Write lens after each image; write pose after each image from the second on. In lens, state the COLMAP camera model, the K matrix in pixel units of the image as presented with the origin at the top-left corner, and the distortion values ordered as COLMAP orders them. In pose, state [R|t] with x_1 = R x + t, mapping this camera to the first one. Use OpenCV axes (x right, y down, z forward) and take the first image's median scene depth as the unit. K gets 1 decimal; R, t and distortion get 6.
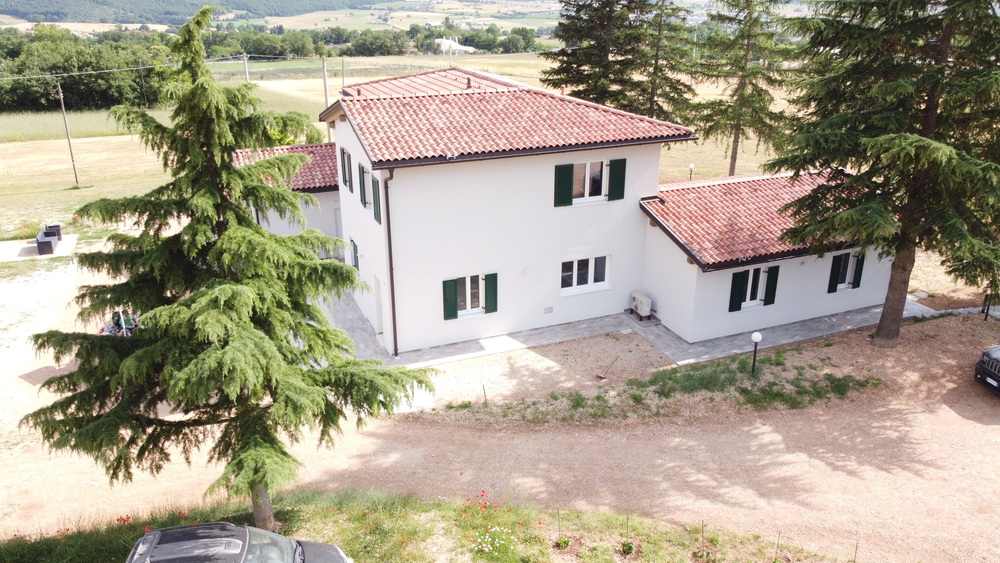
lens RADIAL K [[750.2, 0, 500.0], [0, 750.2, 281.5], [0, 0, 1]] dist [0.000898, 0.000936]
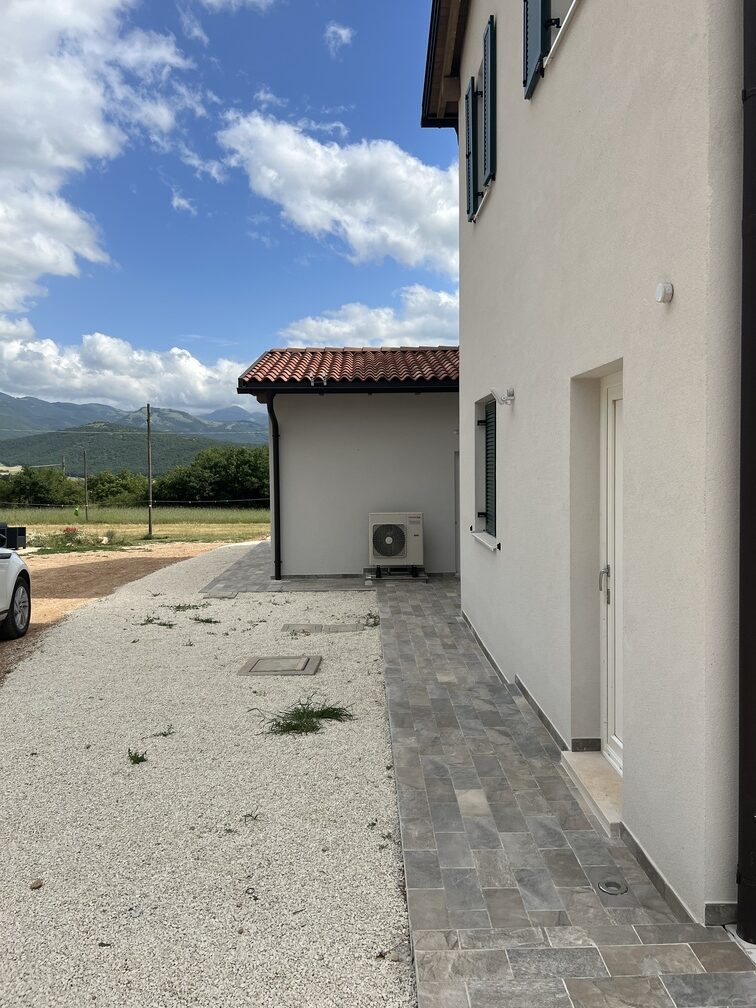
lens RADIAL K [[749.2, 0, 378.0], [0, 749.2, 504.0], [0, 0, 1]] dist [0.105275, -0.105591]
pose [[0.929830, 0.007546, -0.367913, -0.138645], [-0.123887, 0.947848, -0.293660, 0.073425], [0.346509, 0.318634, 0.882272, 0.801958]]
